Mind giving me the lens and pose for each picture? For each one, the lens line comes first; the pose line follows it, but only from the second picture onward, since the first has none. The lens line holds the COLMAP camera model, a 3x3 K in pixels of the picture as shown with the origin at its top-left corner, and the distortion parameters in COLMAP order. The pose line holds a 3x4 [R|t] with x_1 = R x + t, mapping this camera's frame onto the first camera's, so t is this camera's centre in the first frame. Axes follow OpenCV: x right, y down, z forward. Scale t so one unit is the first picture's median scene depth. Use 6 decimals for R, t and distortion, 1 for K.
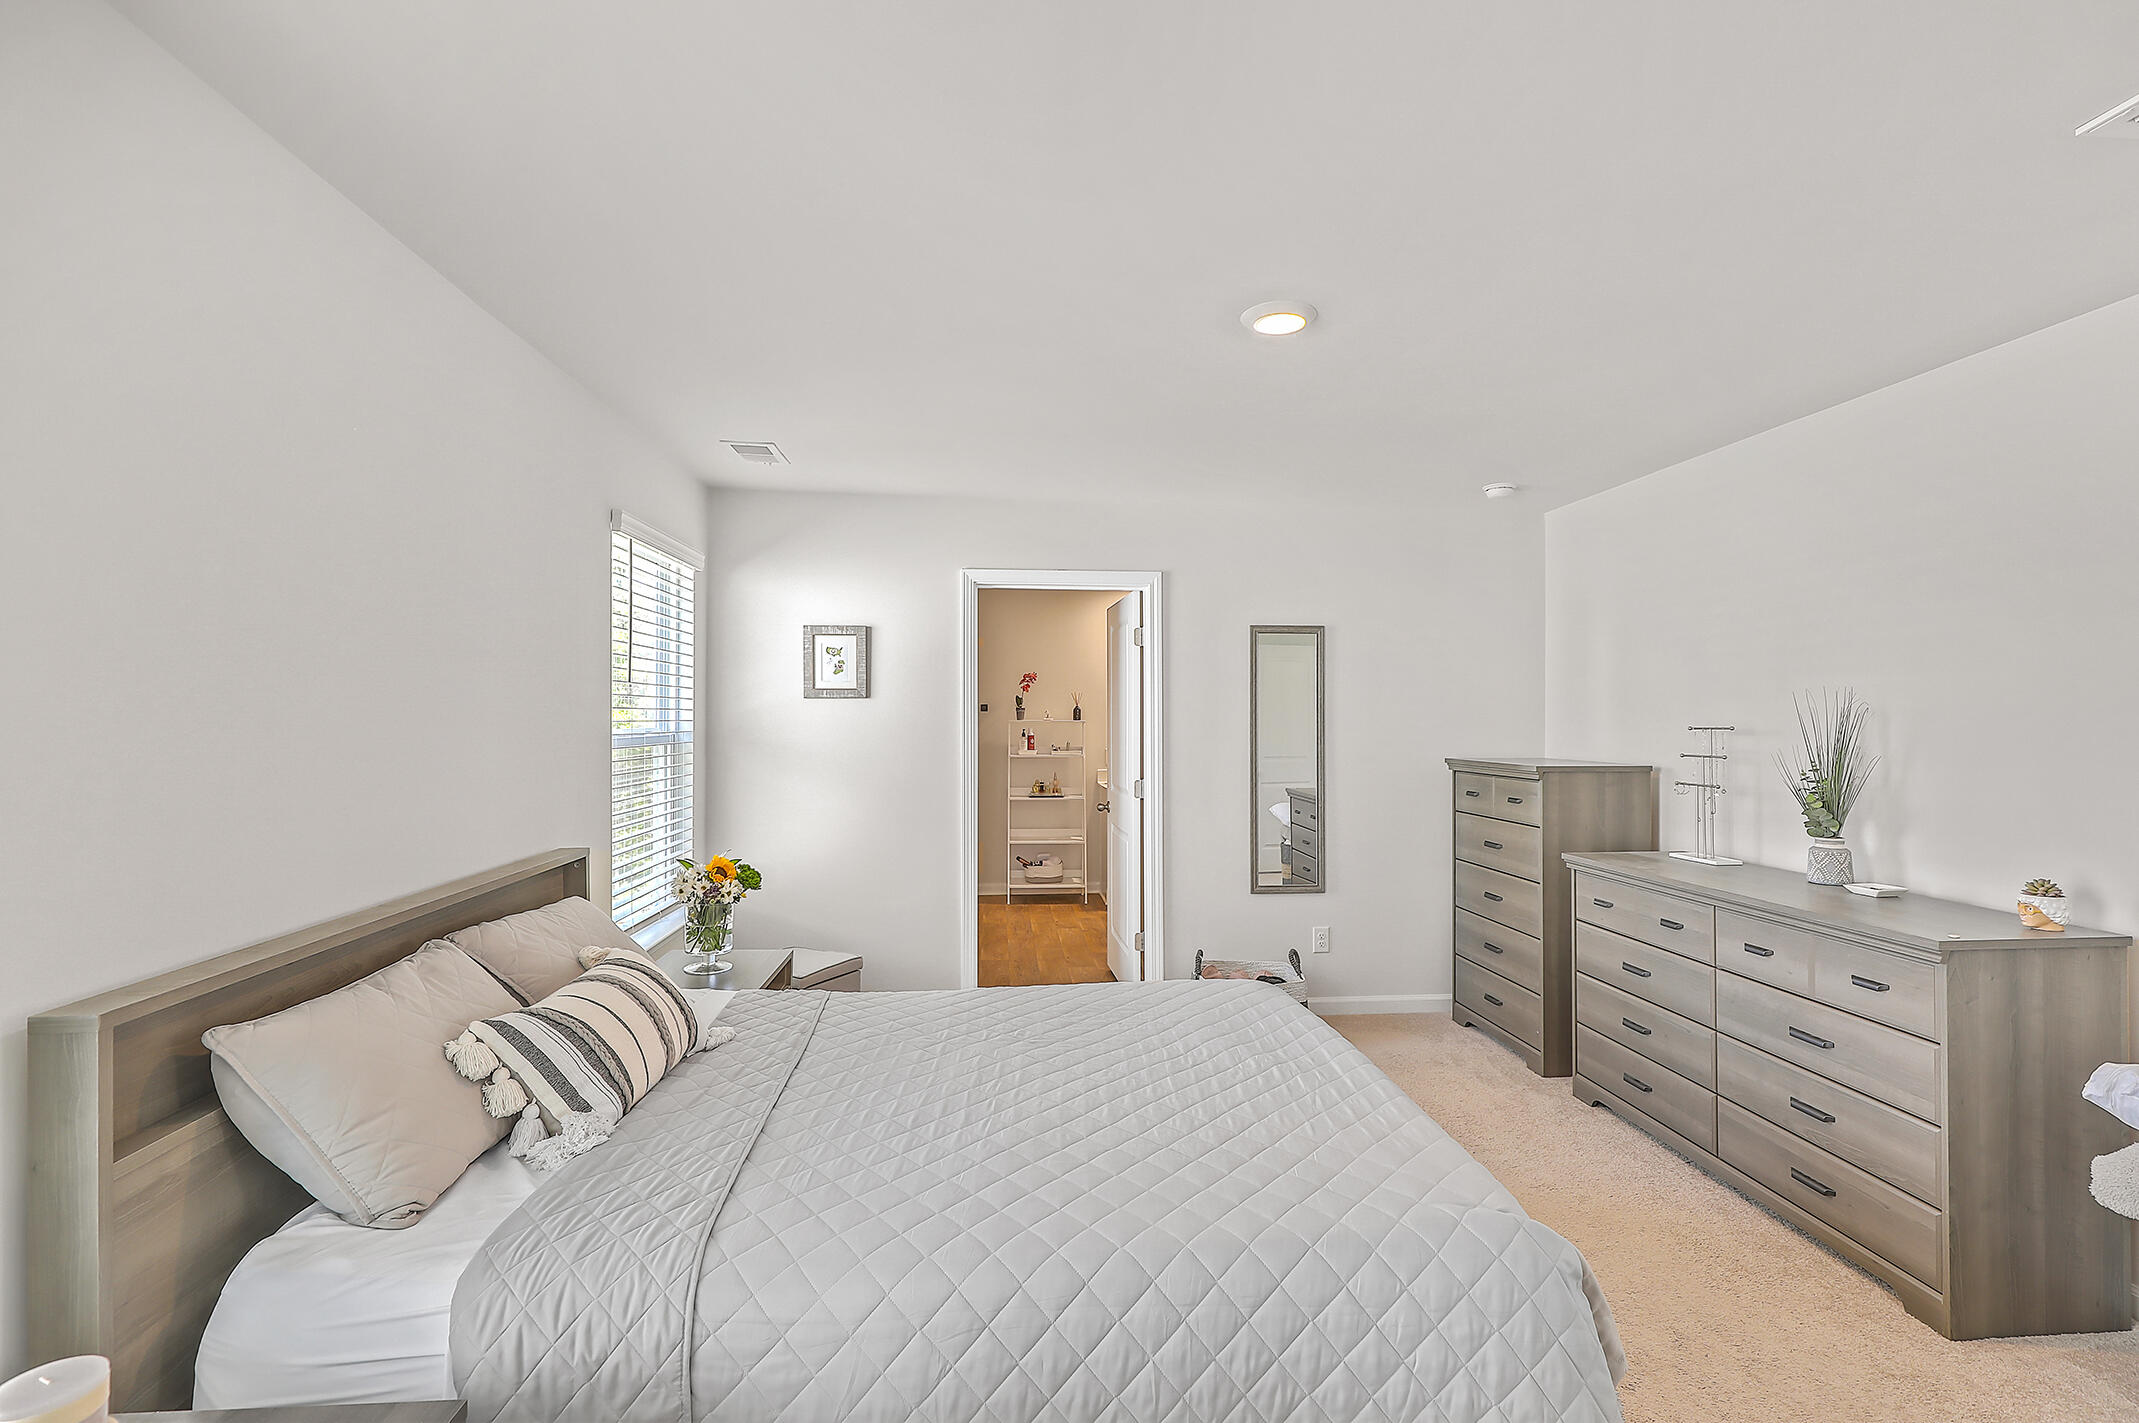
lens RADIAL K [[968.5, 0, 1076.0], [0, 968.5, 724.5], [0, 0, 1]] dist [0.006815, -0.003280]
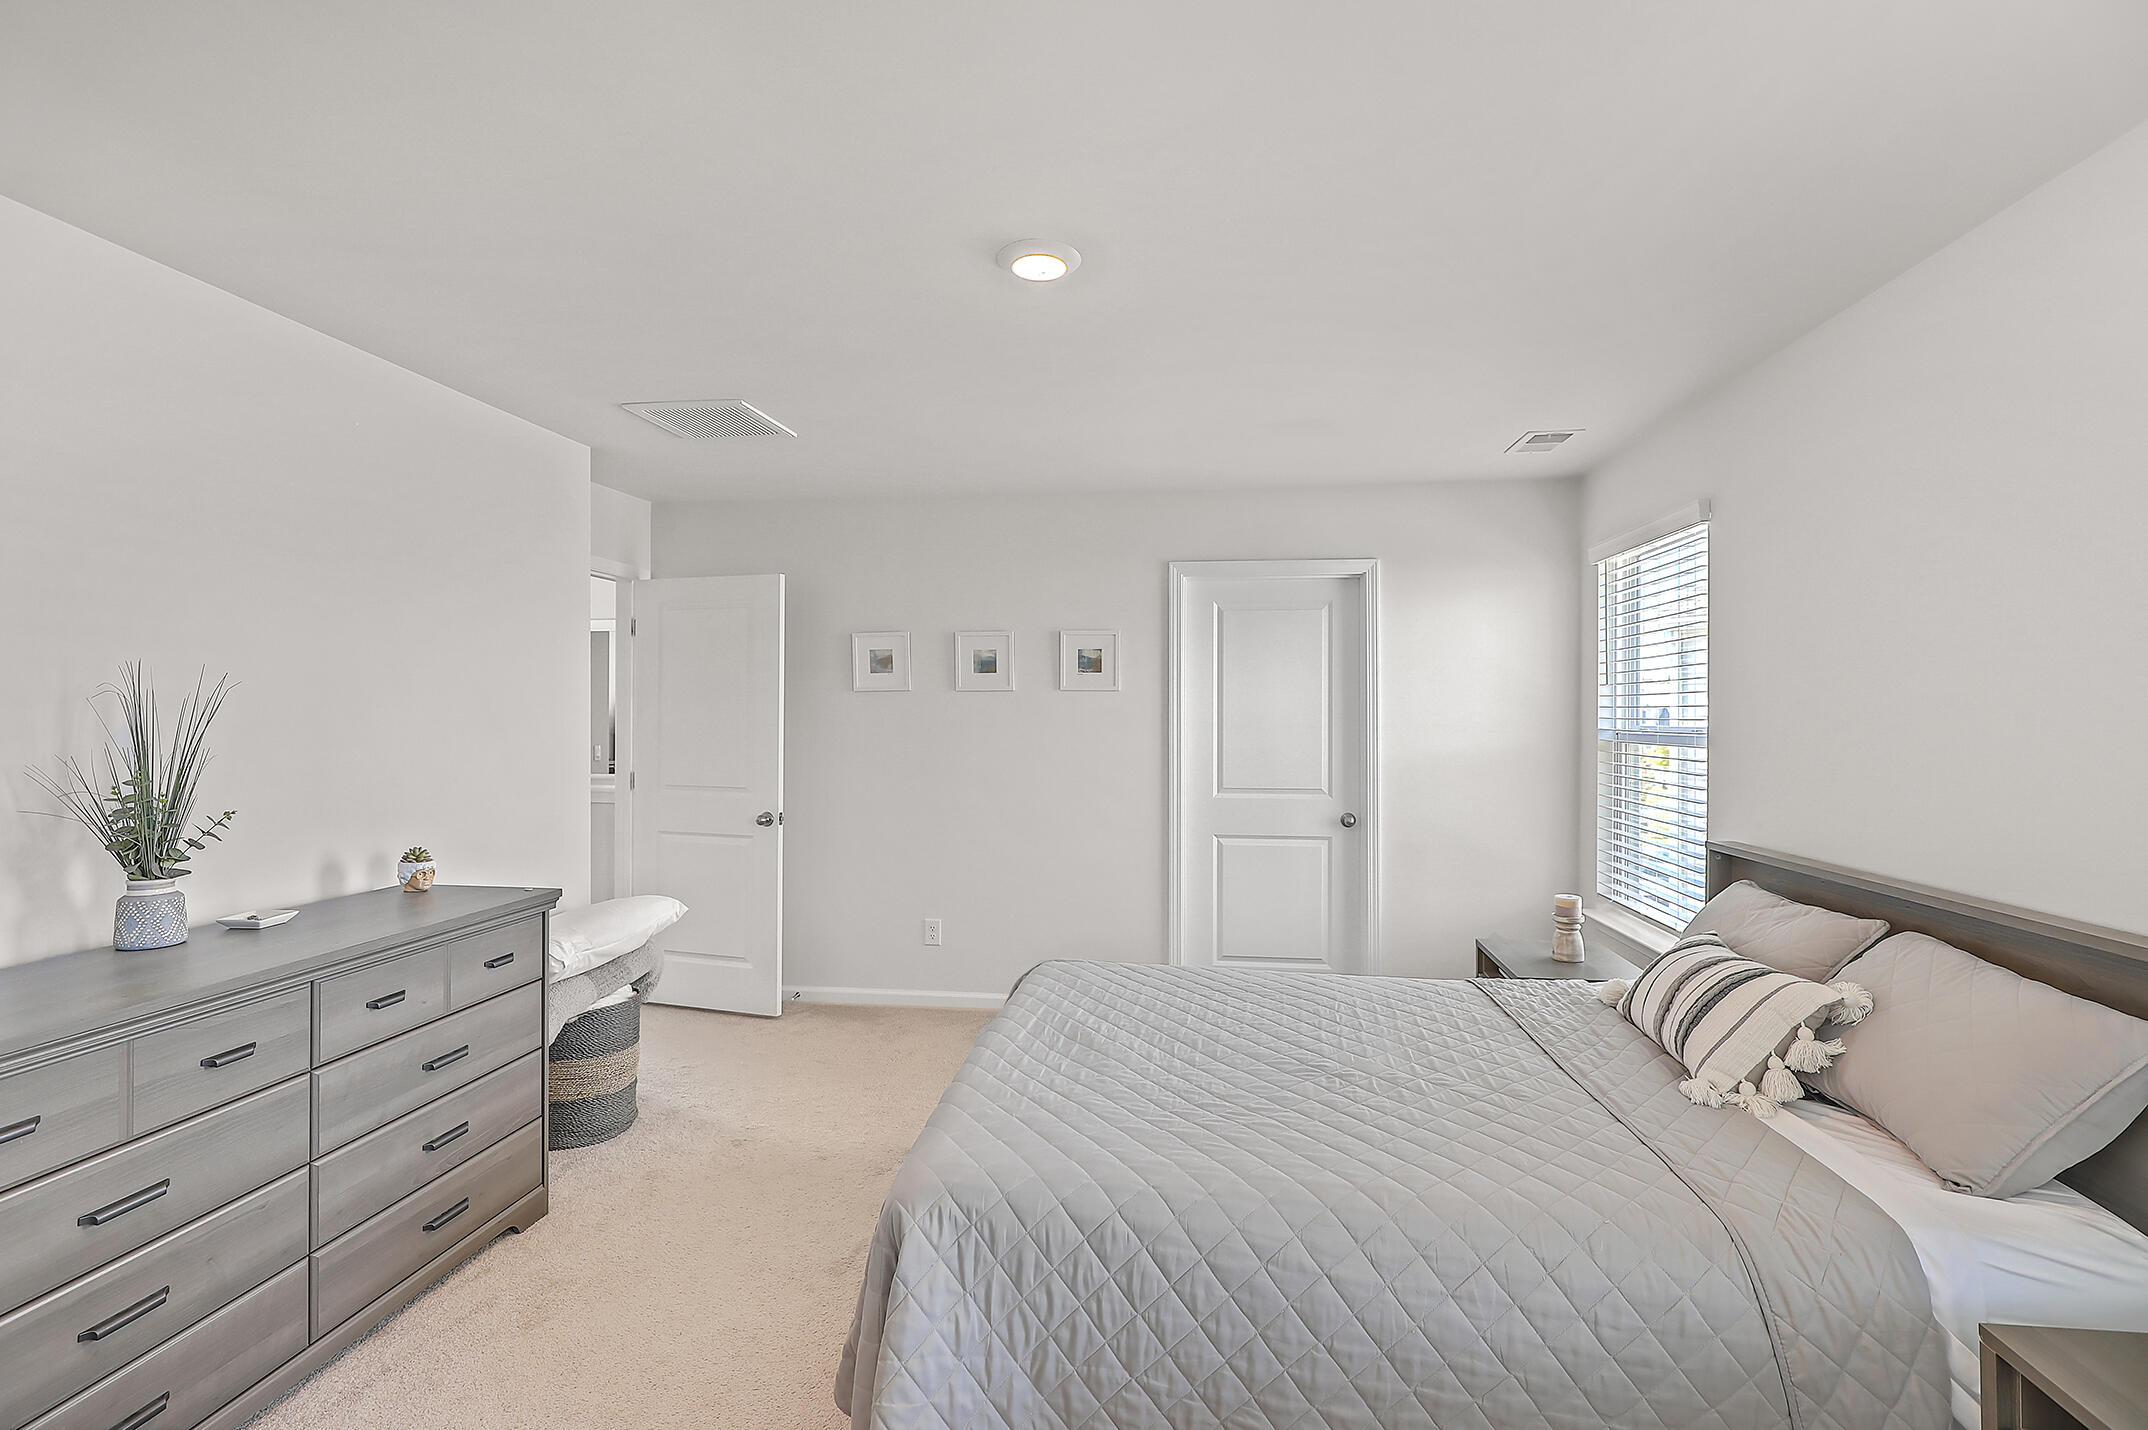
lens RADIAL K [[972.6, 0, 1083.7], [0, 972.6, 707.0], [0, 0, 1]] dist [0.006815, -0.003280]
pose [[-0.979651, 0.005183, 0.200641, -0.018895], [0.003364, 0.999950, -0.009406, 0.000005], [-0.200680, -0.008539, -0.979620, 1.486352]]
